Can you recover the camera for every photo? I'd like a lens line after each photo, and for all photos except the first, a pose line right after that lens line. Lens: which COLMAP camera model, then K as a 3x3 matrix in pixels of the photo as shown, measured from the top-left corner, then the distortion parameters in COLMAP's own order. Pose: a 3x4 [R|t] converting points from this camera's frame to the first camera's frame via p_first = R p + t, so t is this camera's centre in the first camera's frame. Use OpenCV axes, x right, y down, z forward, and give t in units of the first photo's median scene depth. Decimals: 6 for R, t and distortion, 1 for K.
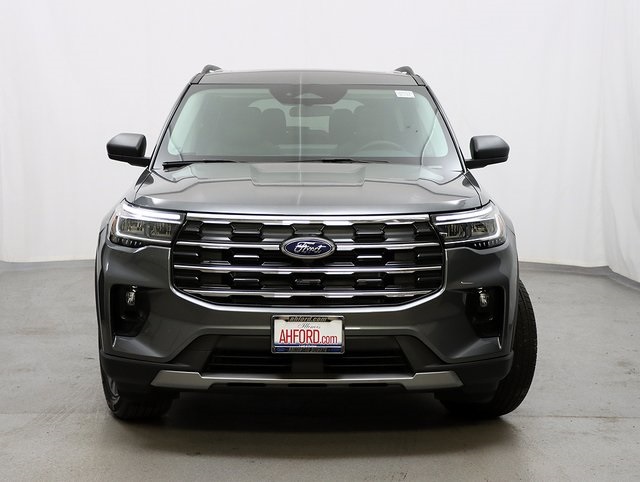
lens RADIAL K [[1097.2, 0, 321.5], [0, 1097.2, 245.9], [0, 0, 1]] dist [0.055848, 0.000000]
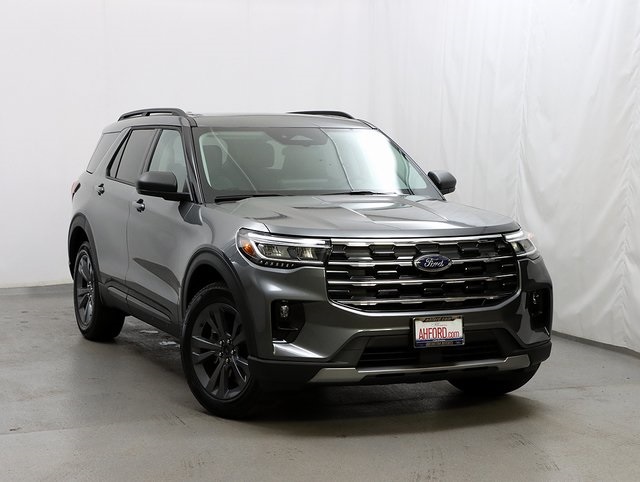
lens RADIAL K [[1097.2, 0, 316.6], [0, 1097.2, 237.5], [0, 0, 1]] dist [0.055848, 0.000000]
pose [[0.940172, -0.028970, 0.339467, -0.560705], [0.039377, 0.998941, -0.023807, -0.002782], [-0.338418, 0.035750, 0.940317, -0.144178]]
